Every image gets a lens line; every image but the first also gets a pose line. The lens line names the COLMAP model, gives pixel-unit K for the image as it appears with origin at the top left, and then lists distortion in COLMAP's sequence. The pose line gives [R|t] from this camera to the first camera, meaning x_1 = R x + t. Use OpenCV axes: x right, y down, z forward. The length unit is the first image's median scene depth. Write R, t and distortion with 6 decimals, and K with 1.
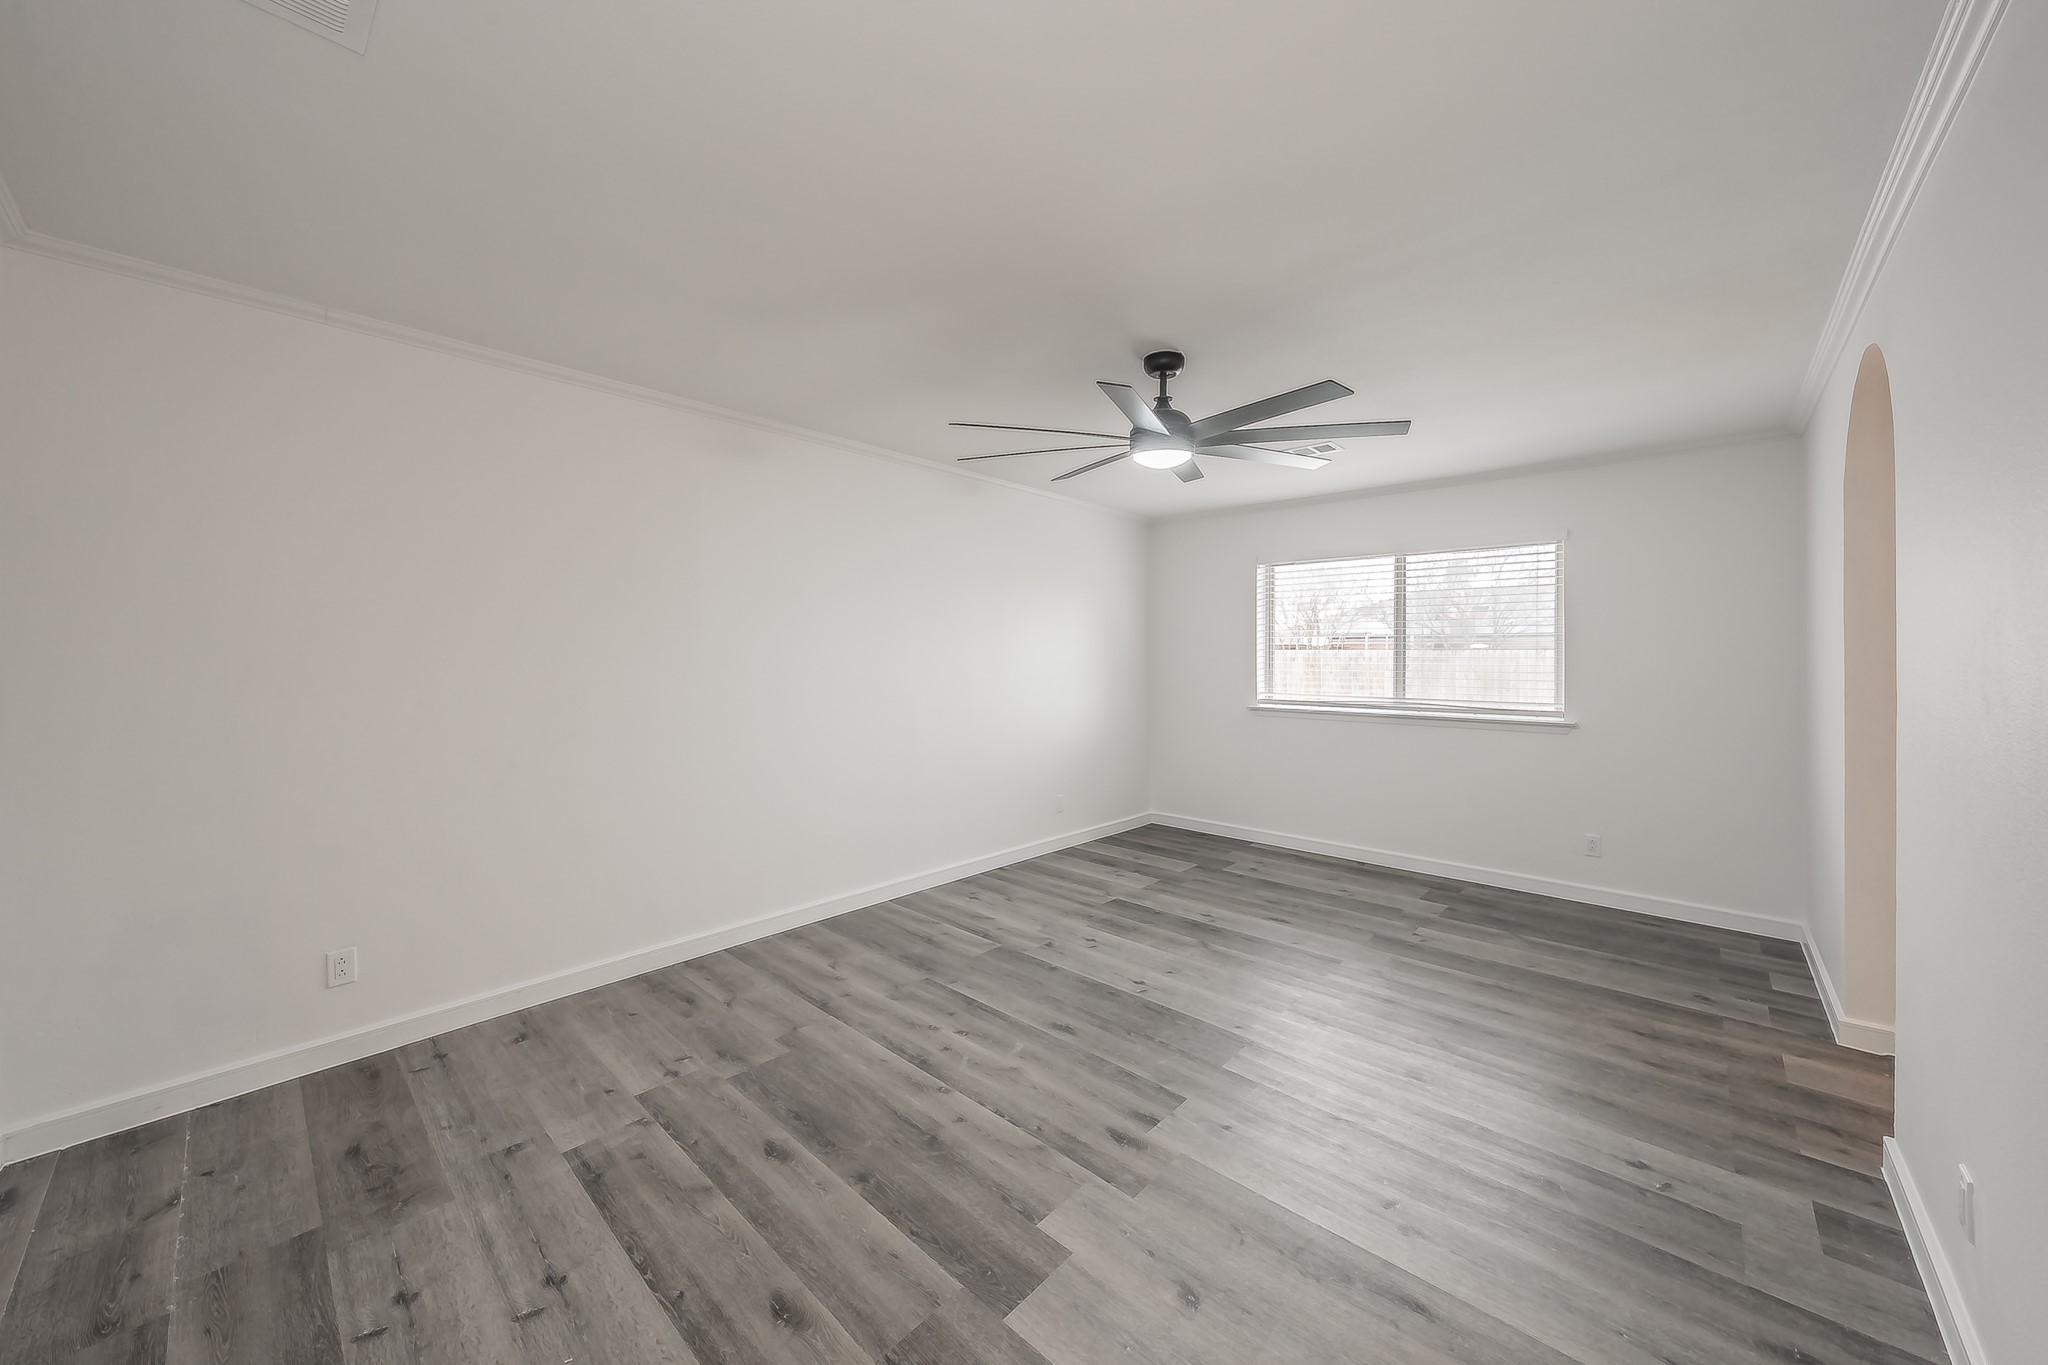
lens RADIAL K [[729.7, 0, 1030.4], [0, 729.7, 649.8], [0, 0, 1]] dist [-0.000611, -0.000003]
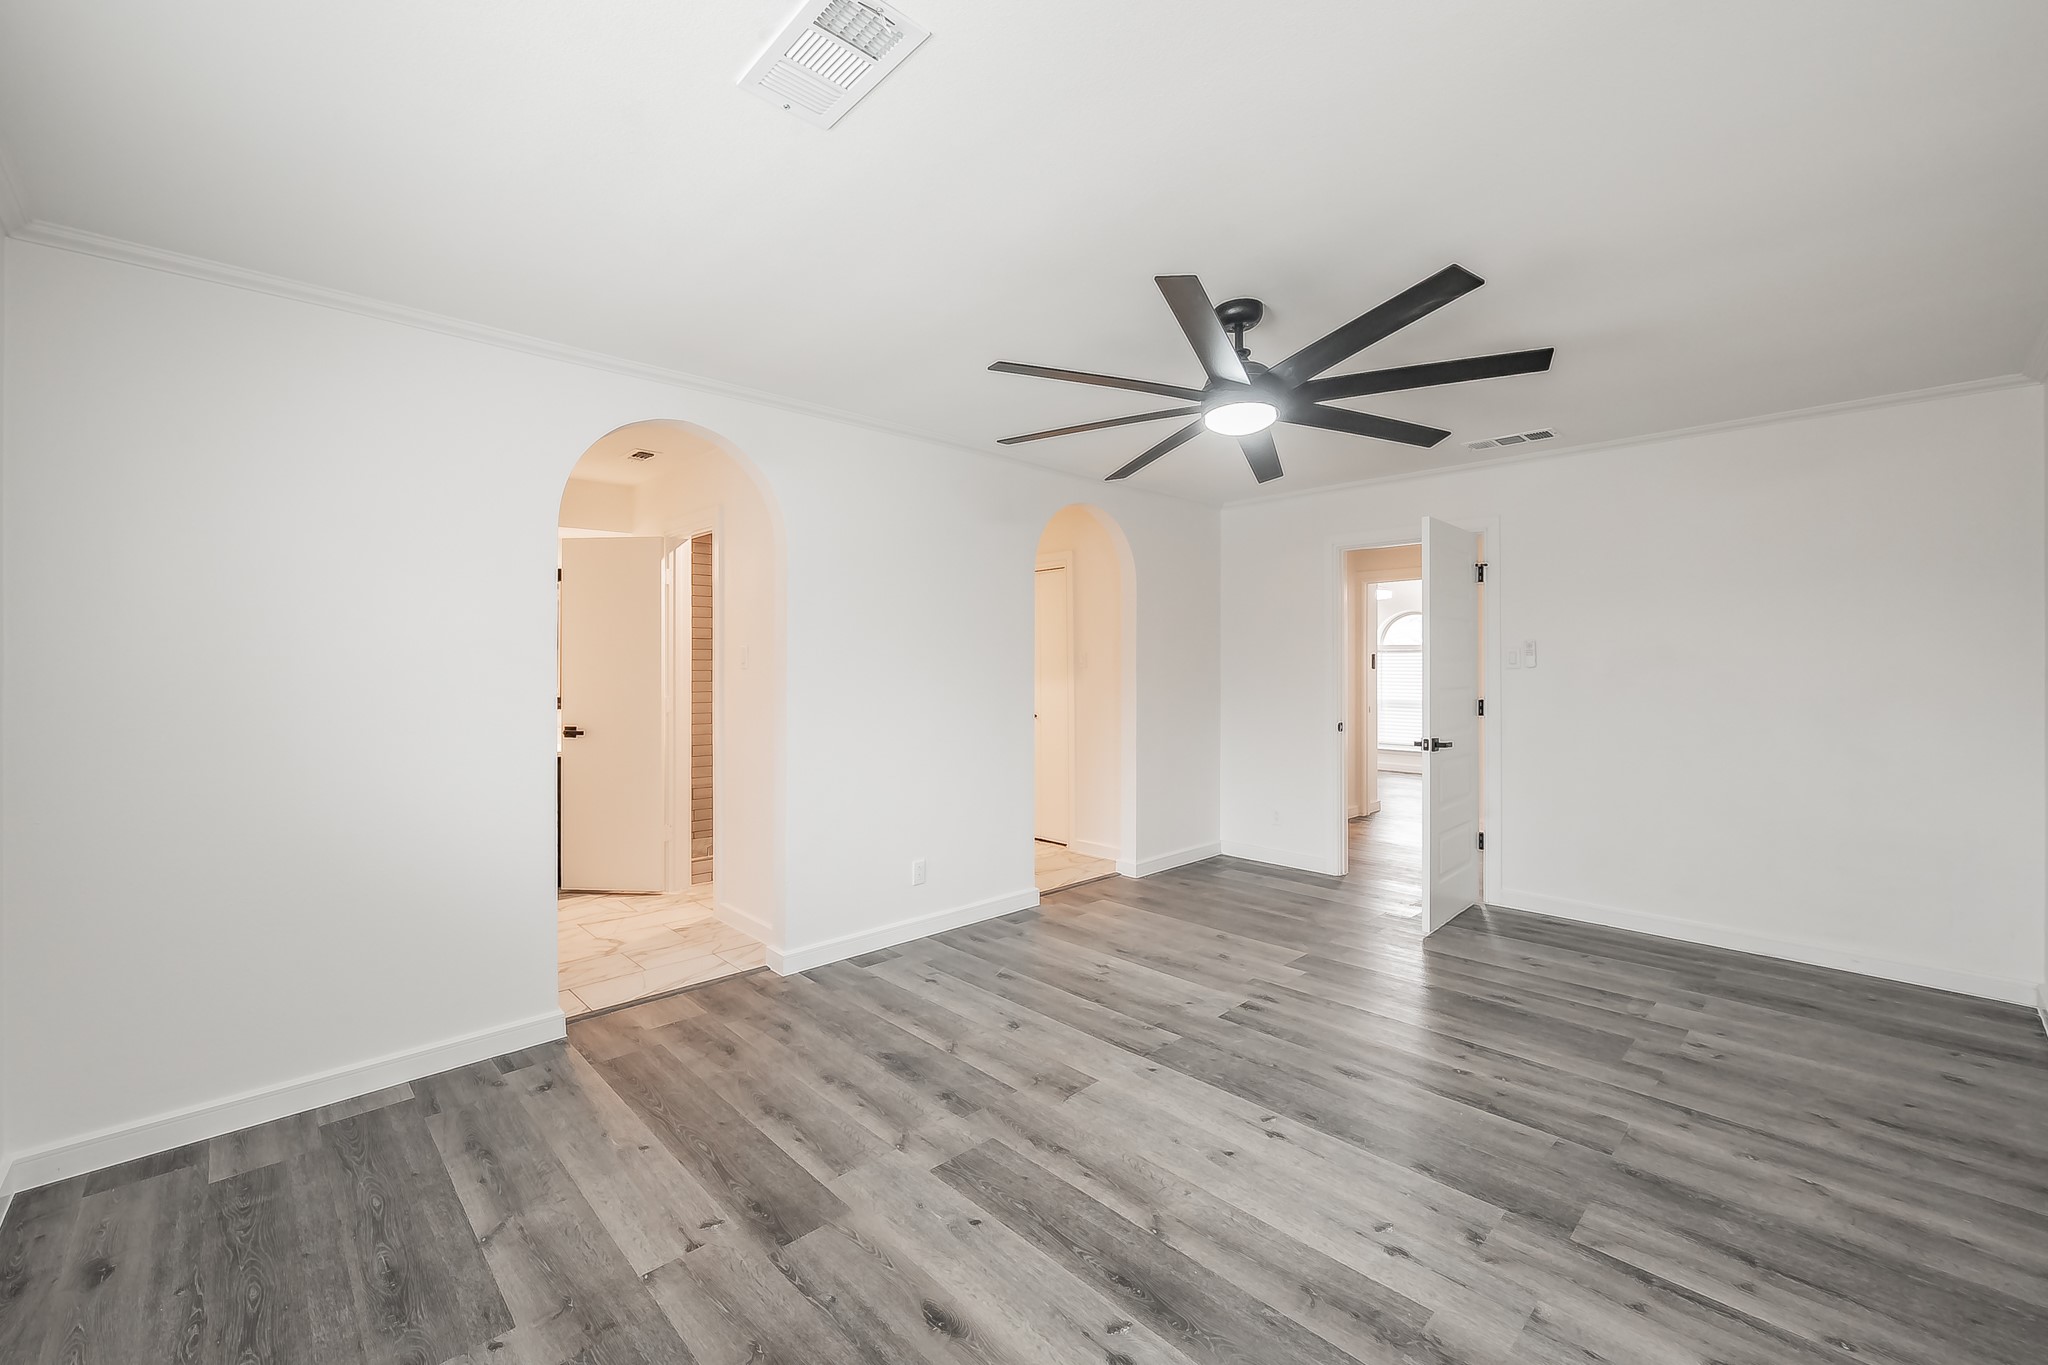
lens RADIAL K [[843.1, 0, 992.5], [0, 843.1, 670.1], [0, 0, 1]] dist [0.001748, 0.000423]
pose [[-0.995503, -0.003936, 0.094652, 0.371817], [-0.004404, 0.999979, -0.004738, 0.025628], [-0.094631, -0.005133, -0.995499, 1.985146]]
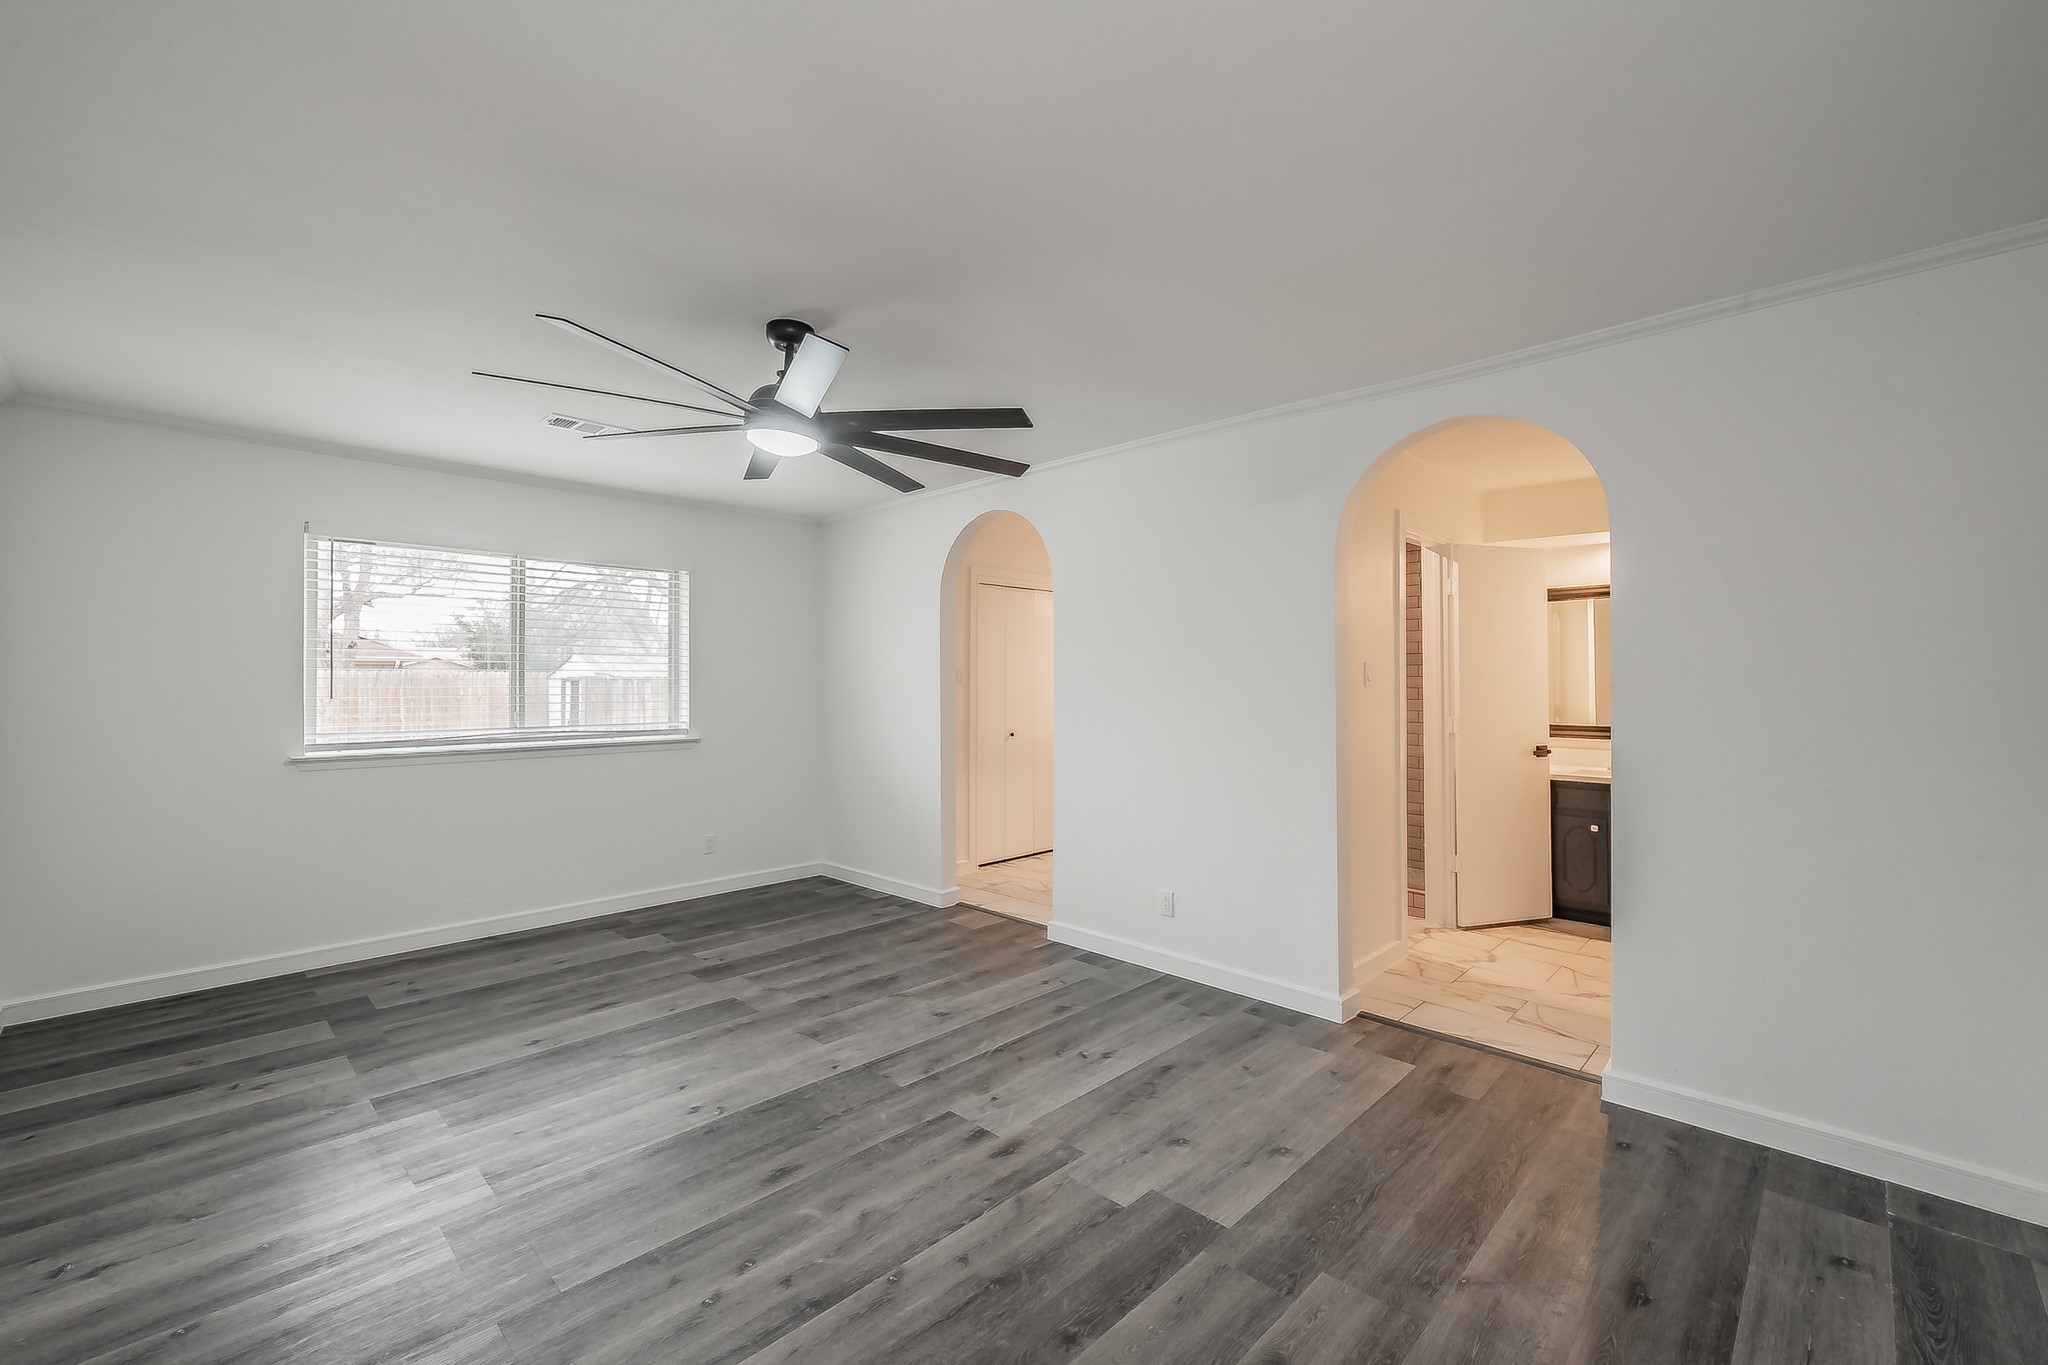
lens RADIAL K [[842.0, 0, 1014.4], [0, 842.0, 665.5], [0, 0, 1]] dist [0.000957, 0.000320]
pose [[0.049610, 0.014540, 0.998663, -0.776130], [-0.008445, 0.999864, -0.014138, 0.006766], [-0.998733, -0.007733, 0.049726, 0.687158]]
